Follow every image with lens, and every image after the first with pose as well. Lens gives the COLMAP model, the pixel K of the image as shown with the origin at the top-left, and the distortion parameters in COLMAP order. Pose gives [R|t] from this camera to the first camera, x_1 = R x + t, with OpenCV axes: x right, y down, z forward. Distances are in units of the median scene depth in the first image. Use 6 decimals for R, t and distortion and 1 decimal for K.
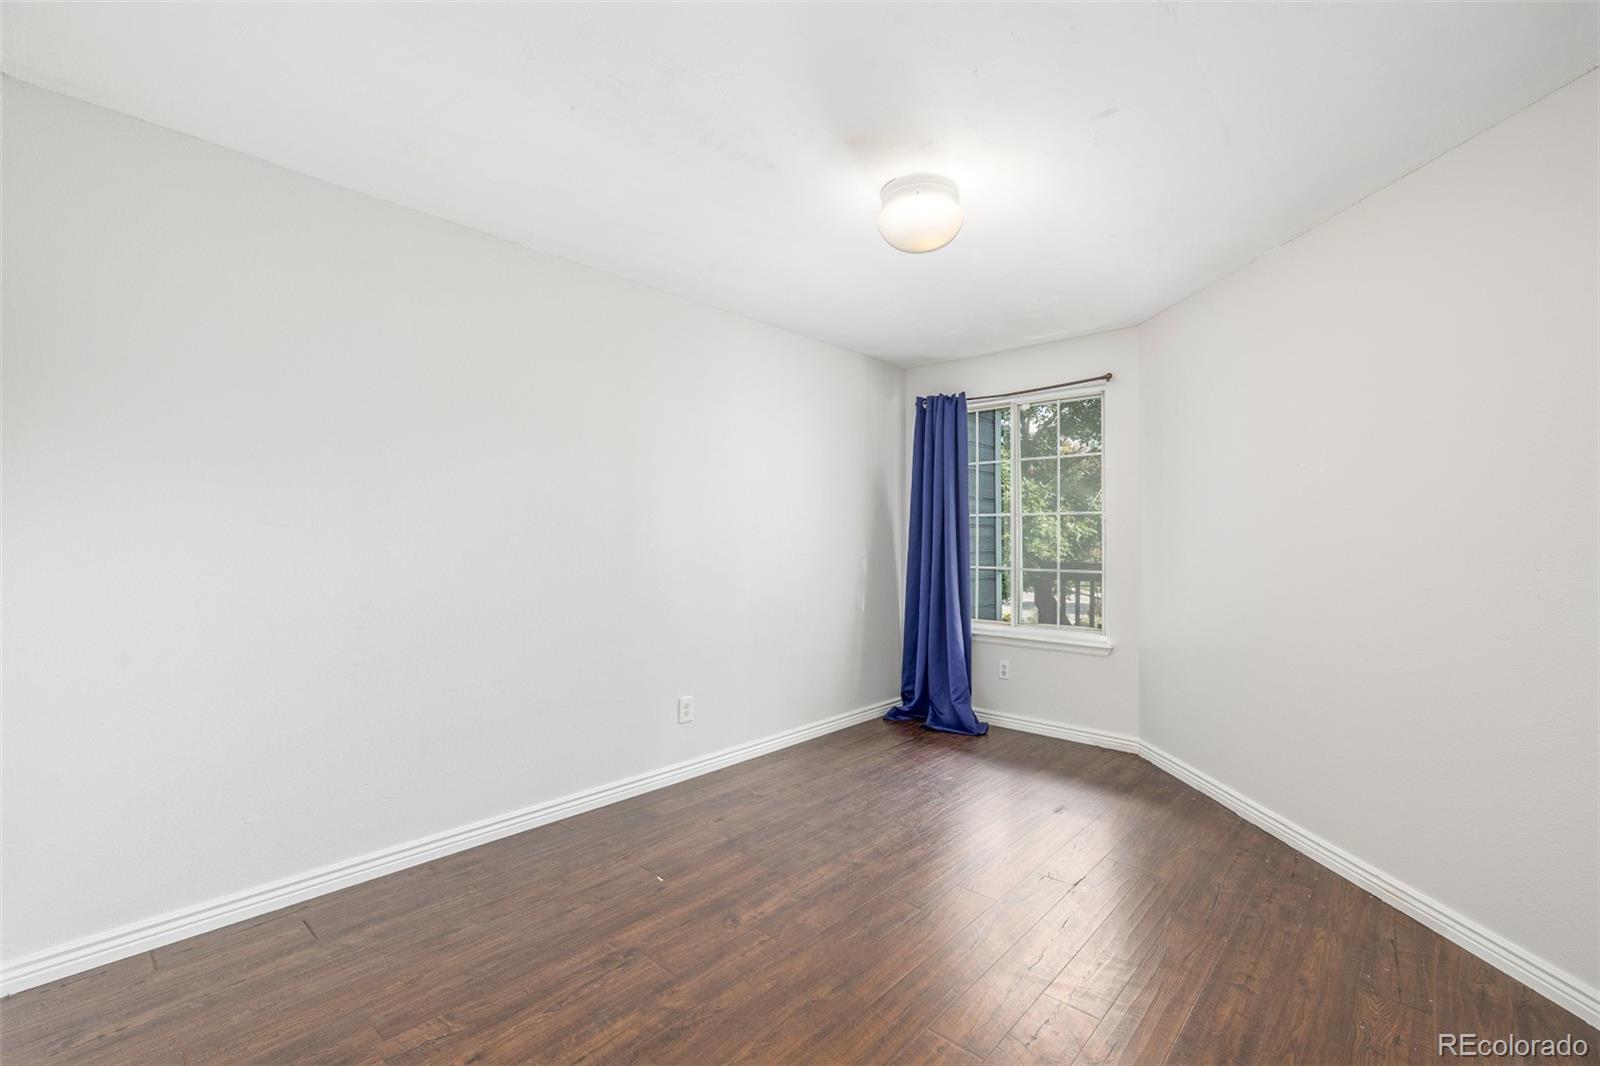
lens RADIAL K [[682.8, 0, 800.5], [0, 682.8, 535.0], [0, 0, 1]] dist [0.001338, 0.000133]
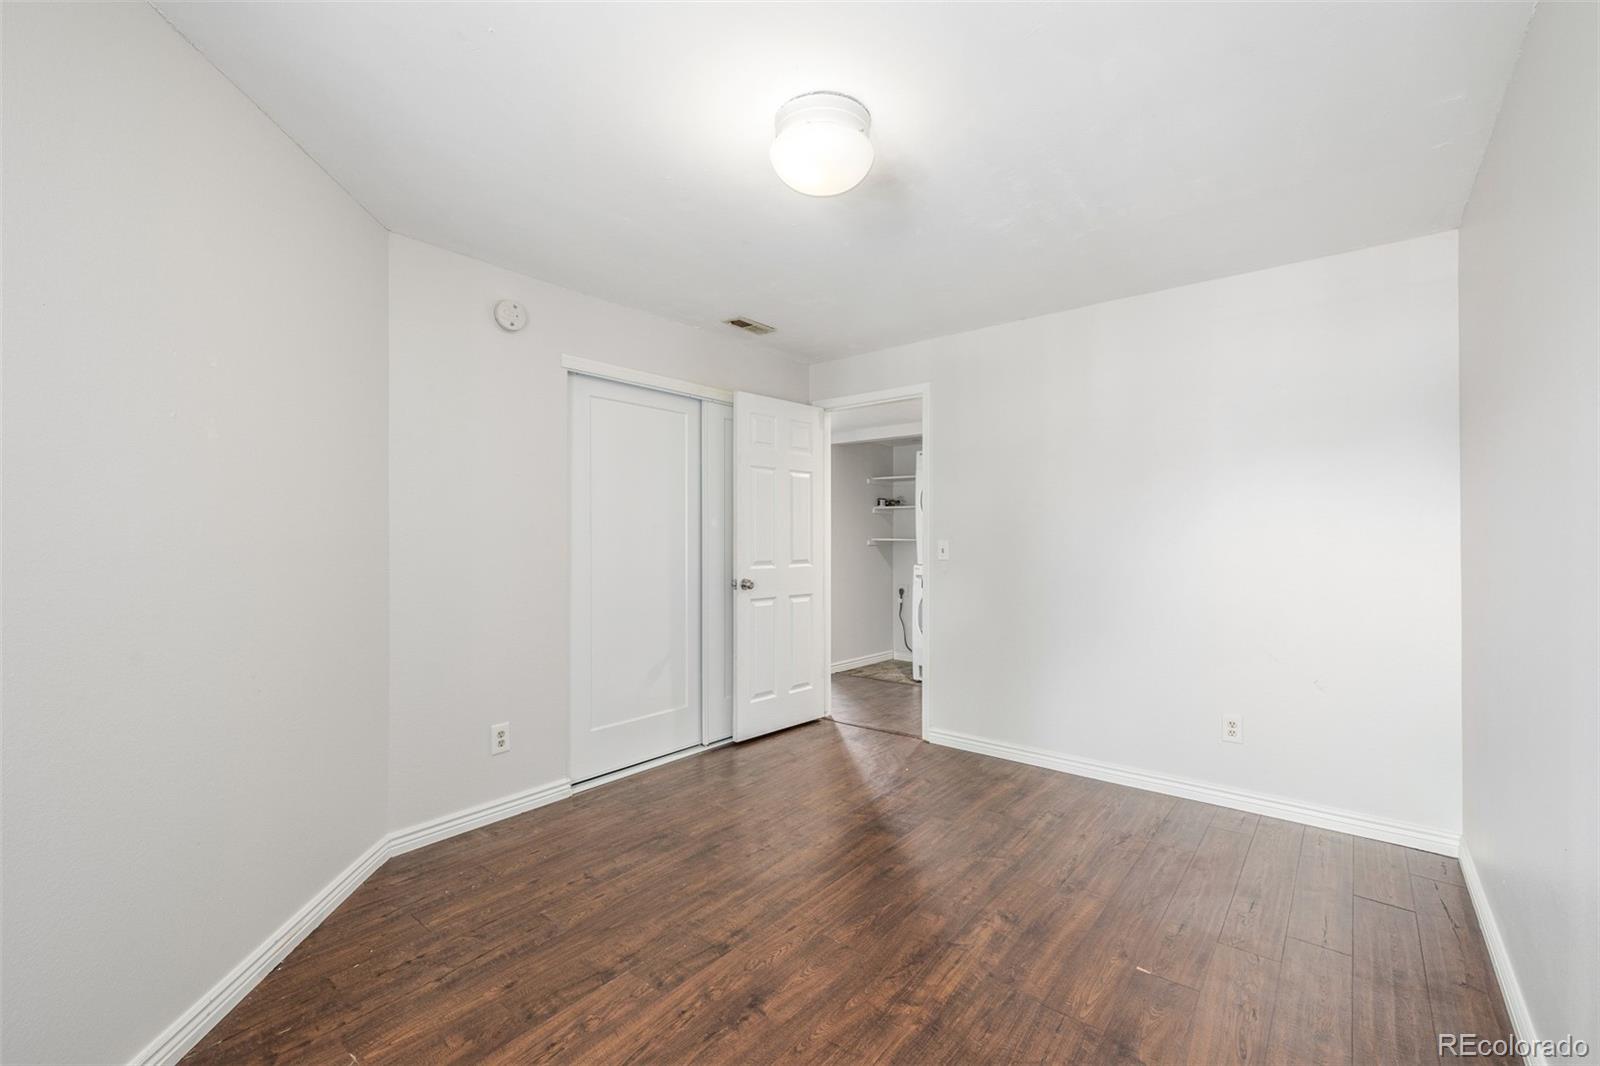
lens RADIAL K [[682.8, 0, 799.7], [0, 682.8, 536.6], [0, 0, 1]] dist [0.001338, 0.000133]
pose [[-0.996678, -0.007013, -0.081145, 0.277640], [-0.006390, 0.999948, -0.007932, 0.008346], [0.081197, -0.007388, -0.996671, 1.877875]]
